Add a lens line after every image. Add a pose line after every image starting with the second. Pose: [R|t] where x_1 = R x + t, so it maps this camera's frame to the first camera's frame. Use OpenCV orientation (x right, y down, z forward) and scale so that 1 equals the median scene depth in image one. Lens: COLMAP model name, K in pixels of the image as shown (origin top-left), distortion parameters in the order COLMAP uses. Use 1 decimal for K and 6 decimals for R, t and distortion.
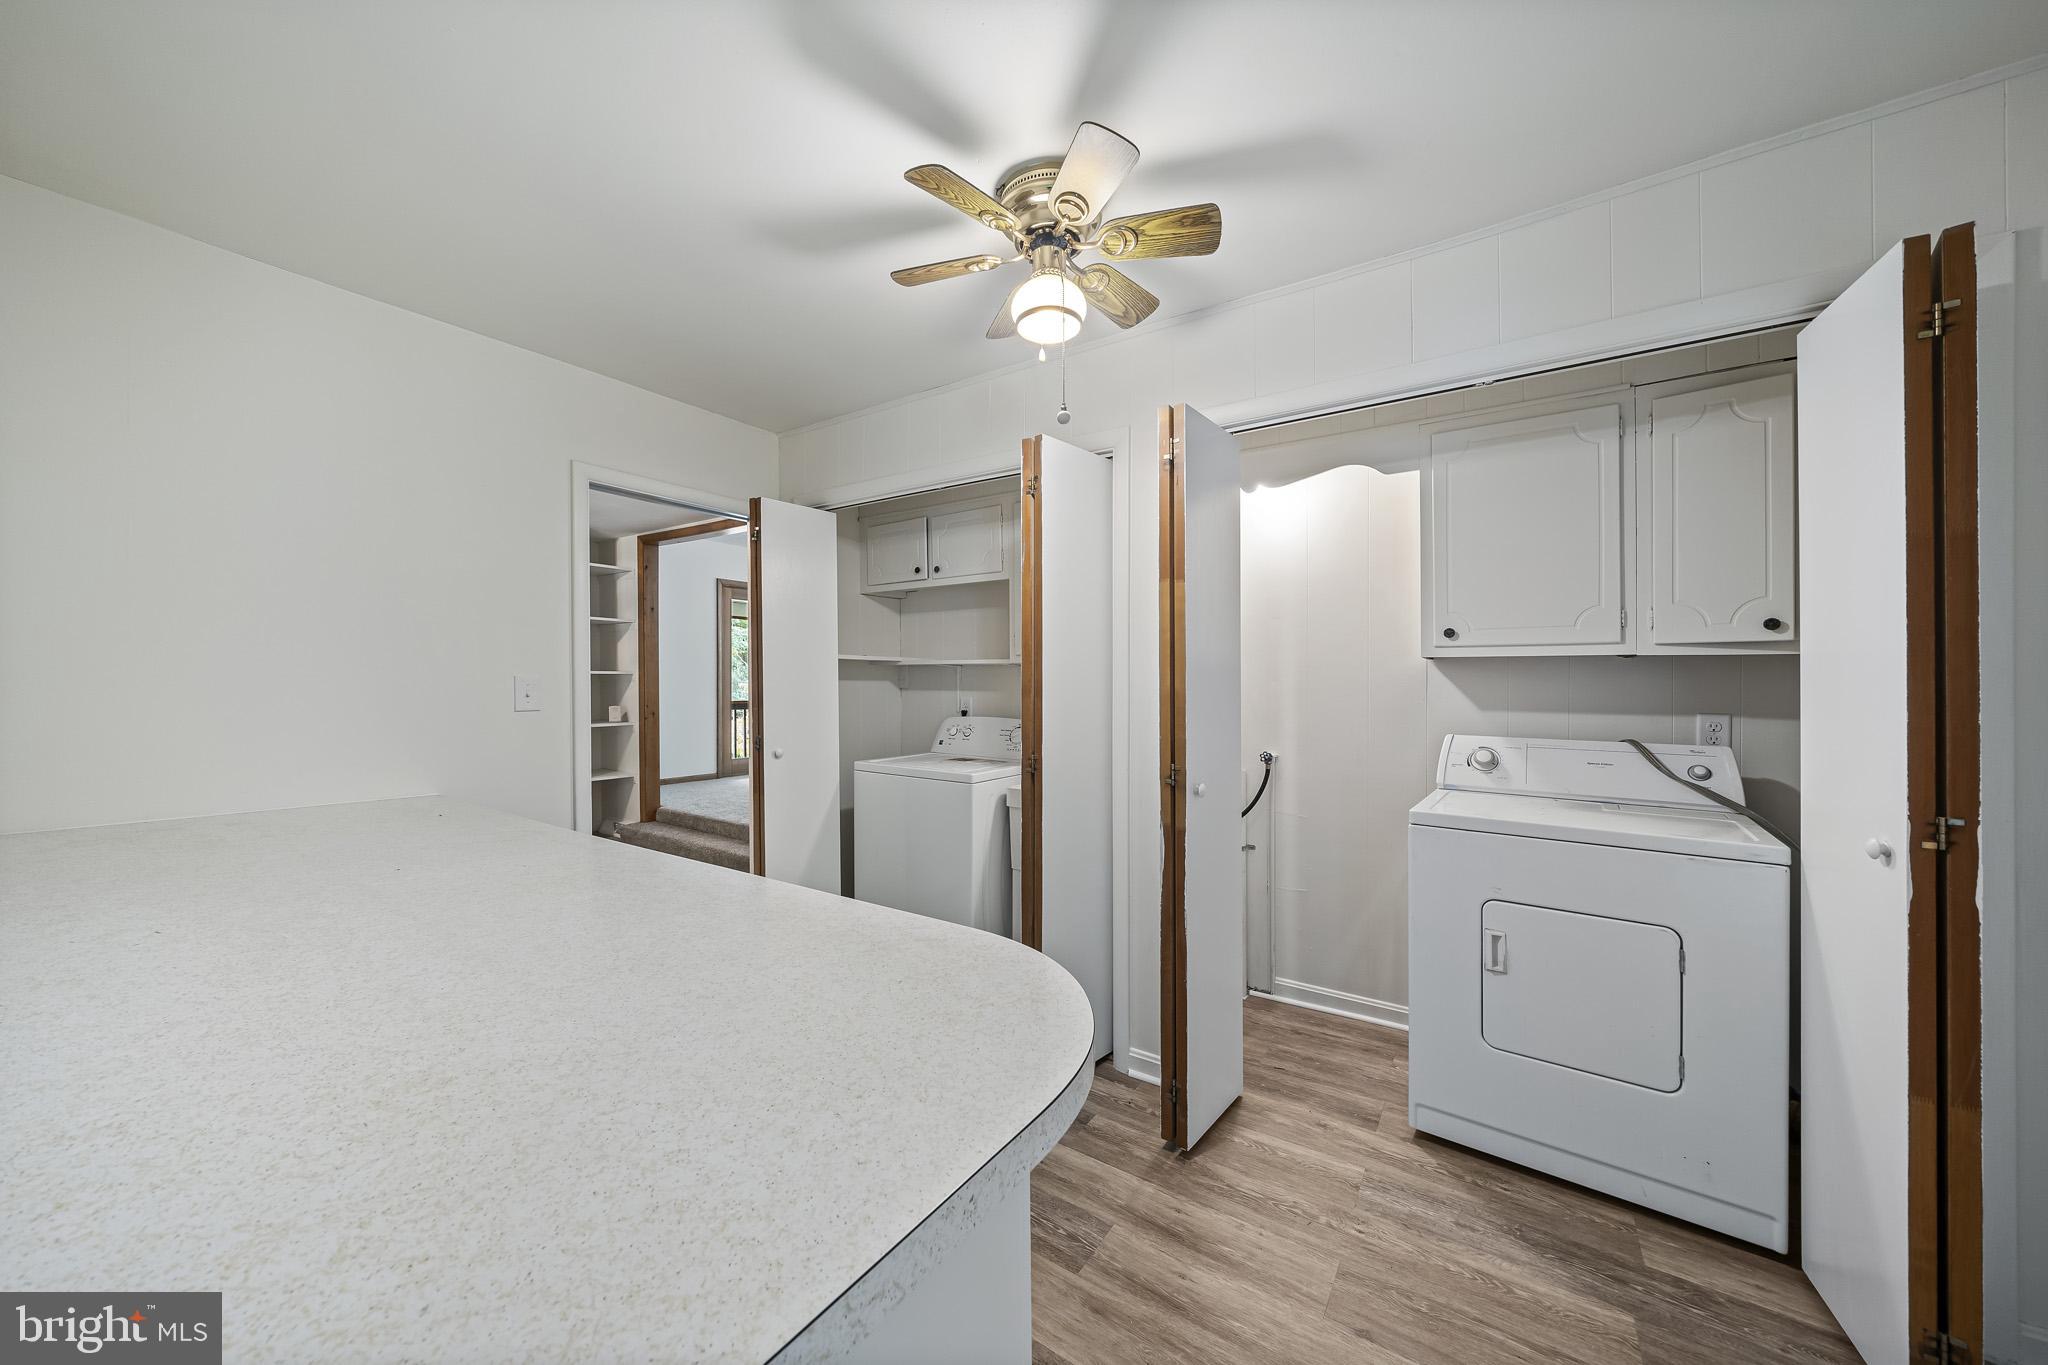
lens RADIAL K [[723.6, 0, 1033.8], [0, 723.6, 693.4], [0, 0, 1]] dist [-0.010461, 0.000144]
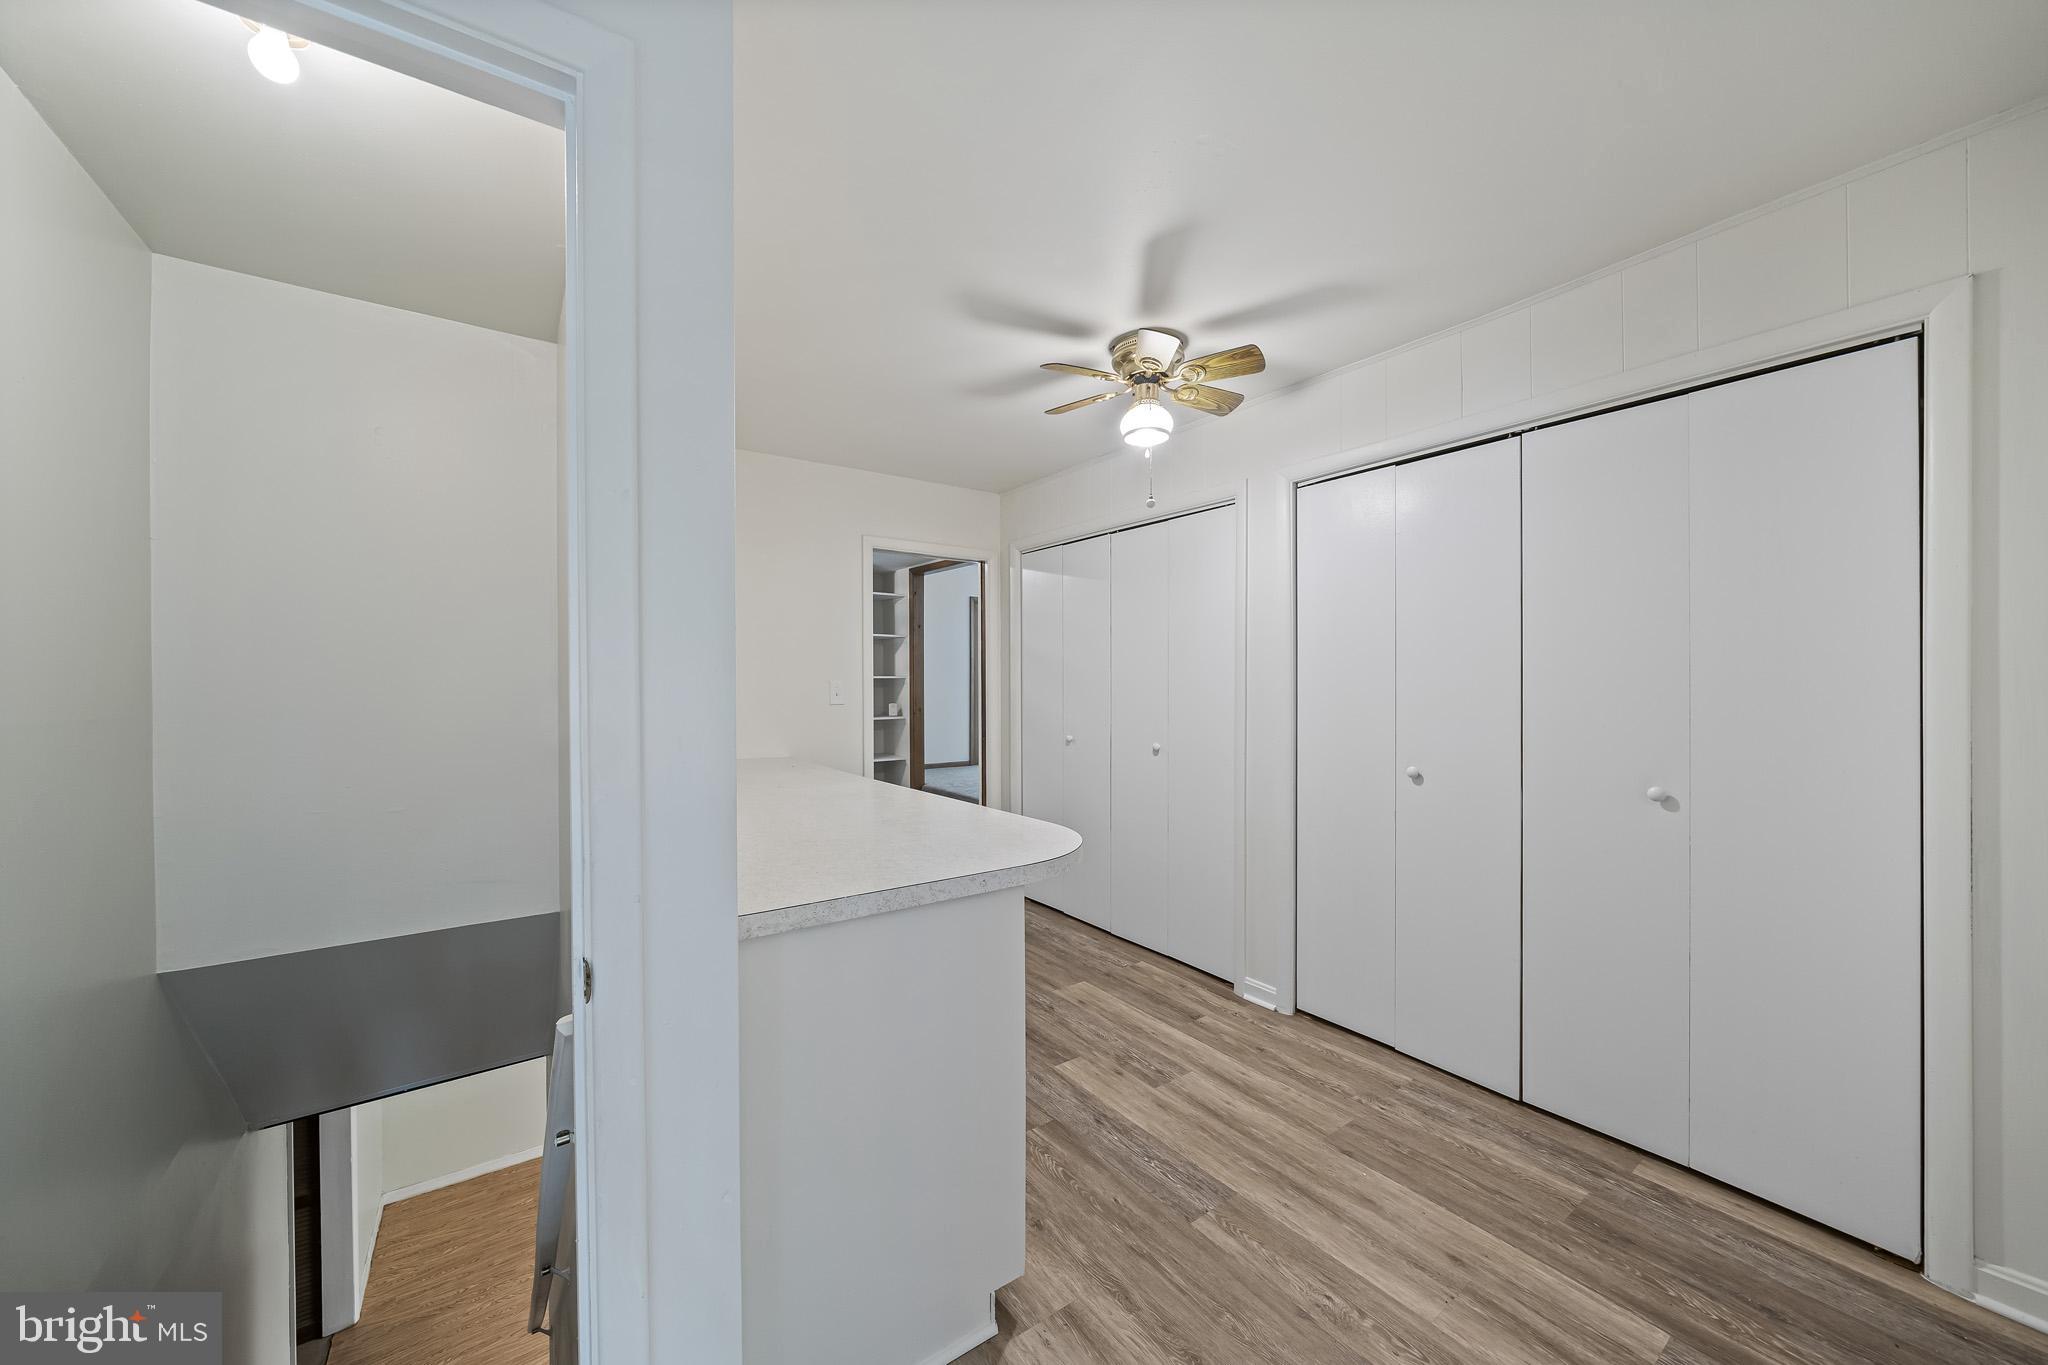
lens RADIAL K [[723.6, 0, 1018.7], [0, 723.6, 684.8], [0, 0, 1]] dist [-0.010461, 0.000144]
pose [[0.935844, -0.004621, -0.352383, 0.275019], [0.000093, 0.999917, -0.012867, 0.003068], [0.352413, 0.012009, 0.935767, -0.412891]]
